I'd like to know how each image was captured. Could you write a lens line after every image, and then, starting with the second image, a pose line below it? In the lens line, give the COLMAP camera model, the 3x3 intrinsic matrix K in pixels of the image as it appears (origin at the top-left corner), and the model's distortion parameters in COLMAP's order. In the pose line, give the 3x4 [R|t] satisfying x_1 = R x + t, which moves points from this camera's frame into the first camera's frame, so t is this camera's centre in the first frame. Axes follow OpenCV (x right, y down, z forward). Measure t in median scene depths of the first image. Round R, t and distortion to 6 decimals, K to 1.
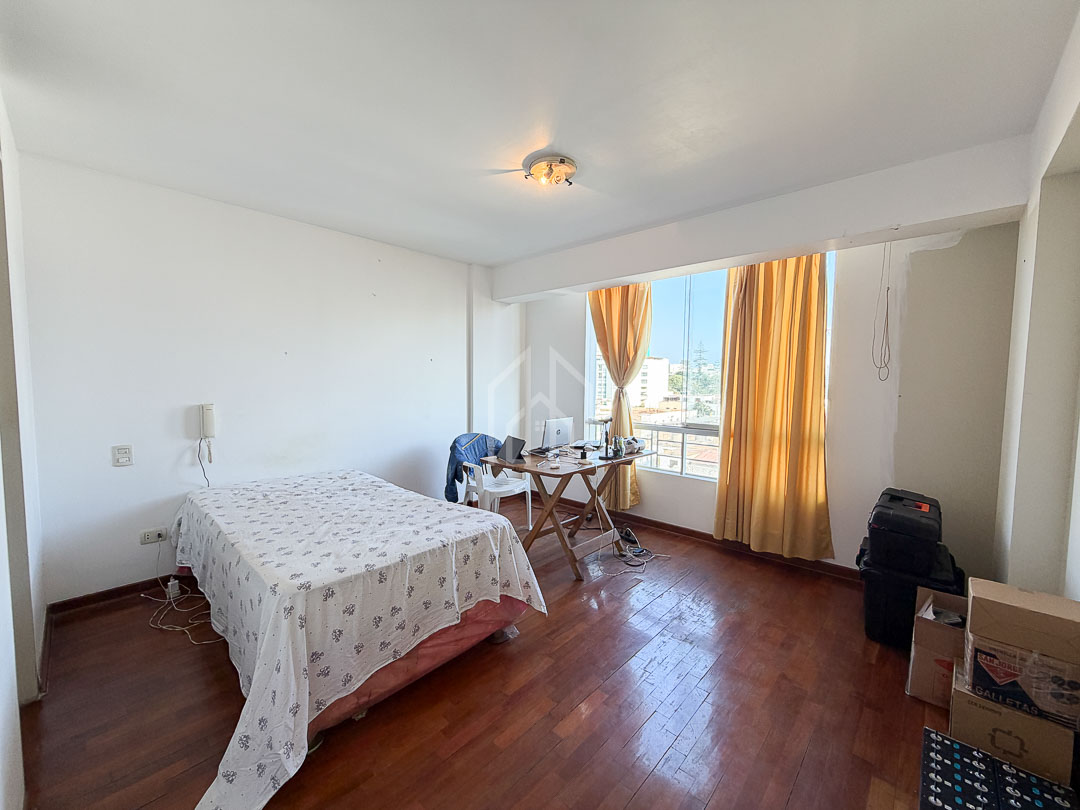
lens RADIAL K [[430.8, 0, 540.0], [0, 430.8, 405.0], [0, 0, 1]] dist [-0.000864, -0.000747]
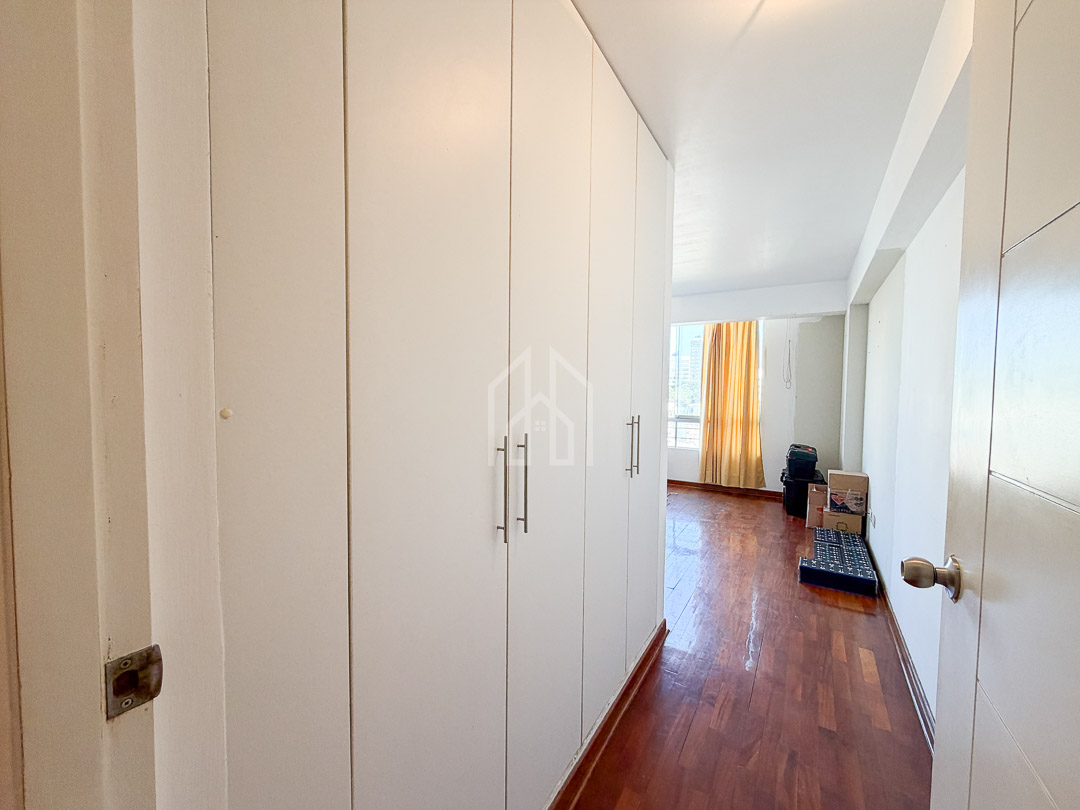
lens RADIAL K [[430.8, 0, 540.0], [0, 430.8, 405.0], [0, 0, 1]] dist [-0.000864, -0.000747]
pose [[0.981332, -0.003802, 0.192283, -0.598088], [0.007559, 0.999795, -0.018805, 0.035469], [-0.192172, 0.019907, 0.981159, -0.606742]]
